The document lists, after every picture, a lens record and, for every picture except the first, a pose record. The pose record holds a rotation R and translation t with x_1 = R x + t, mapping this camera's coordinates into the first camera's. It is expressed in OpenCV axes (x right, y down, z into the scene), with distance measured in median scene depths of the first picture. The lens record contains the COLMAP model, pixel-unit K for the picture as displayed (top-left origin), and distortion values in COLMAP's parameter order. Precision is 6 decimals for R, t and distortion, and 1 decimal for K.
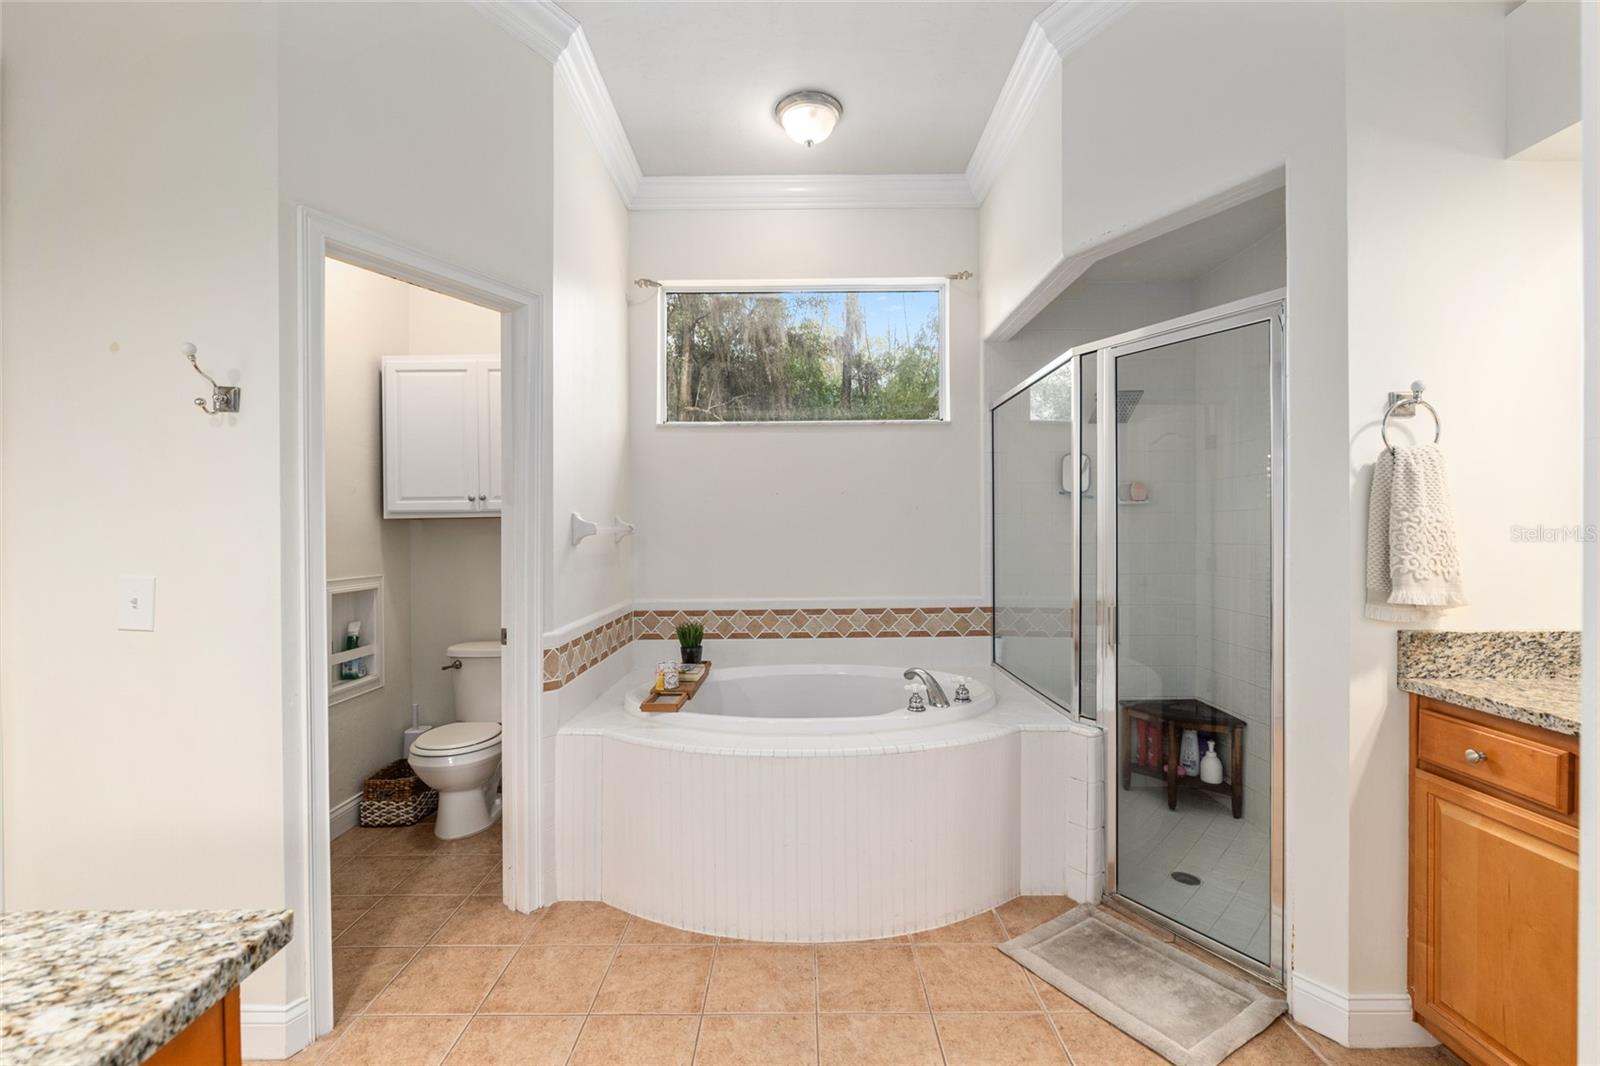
lens RADIAL K [[687.3, 0, 798.4], [0, 687.3, 537.4], [0, 0, 1]] dist [-0.002217, -0.000241]
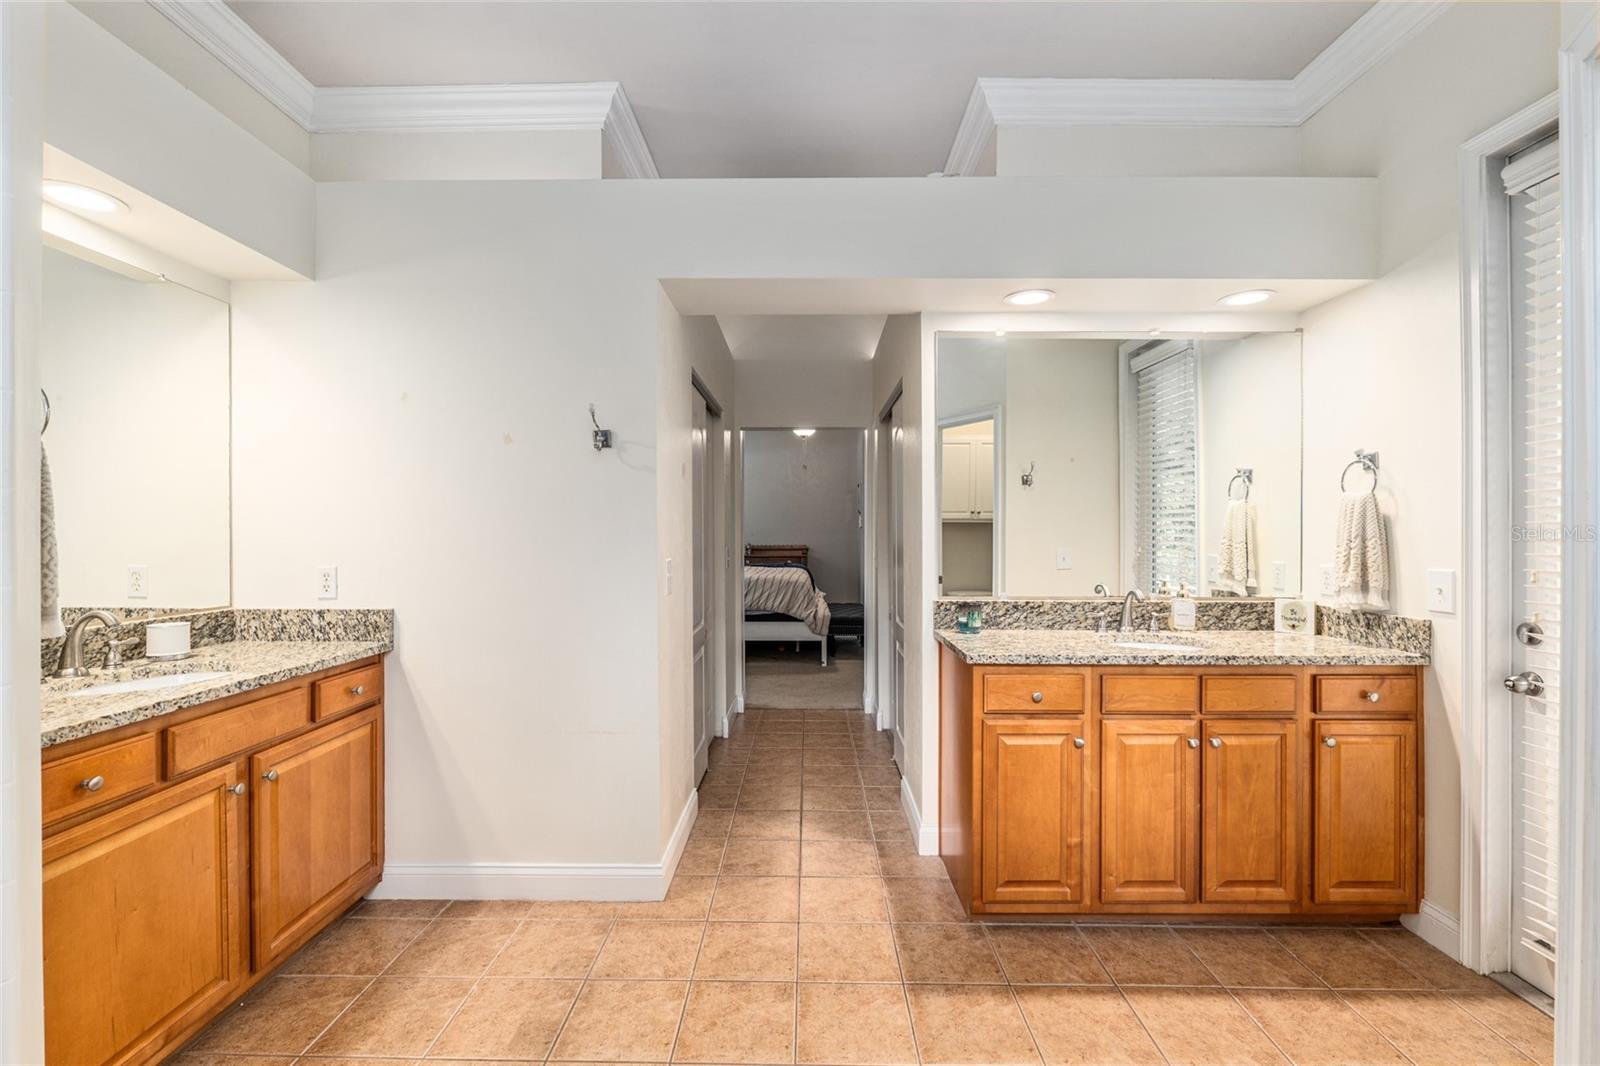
lens RADIAL K [[687.3, 0, 798.4], [0, 687.3, 537.4], [0, 0, 1]] dist [-0.002217, -0.000241]
pose [[-0.999963, 0.005164, 0.006864, 0.004640], [0.005282, 0.999835, 0.017385, -0.012627], [-0.006773, 0.017421, -0.999825, 0.816813]]
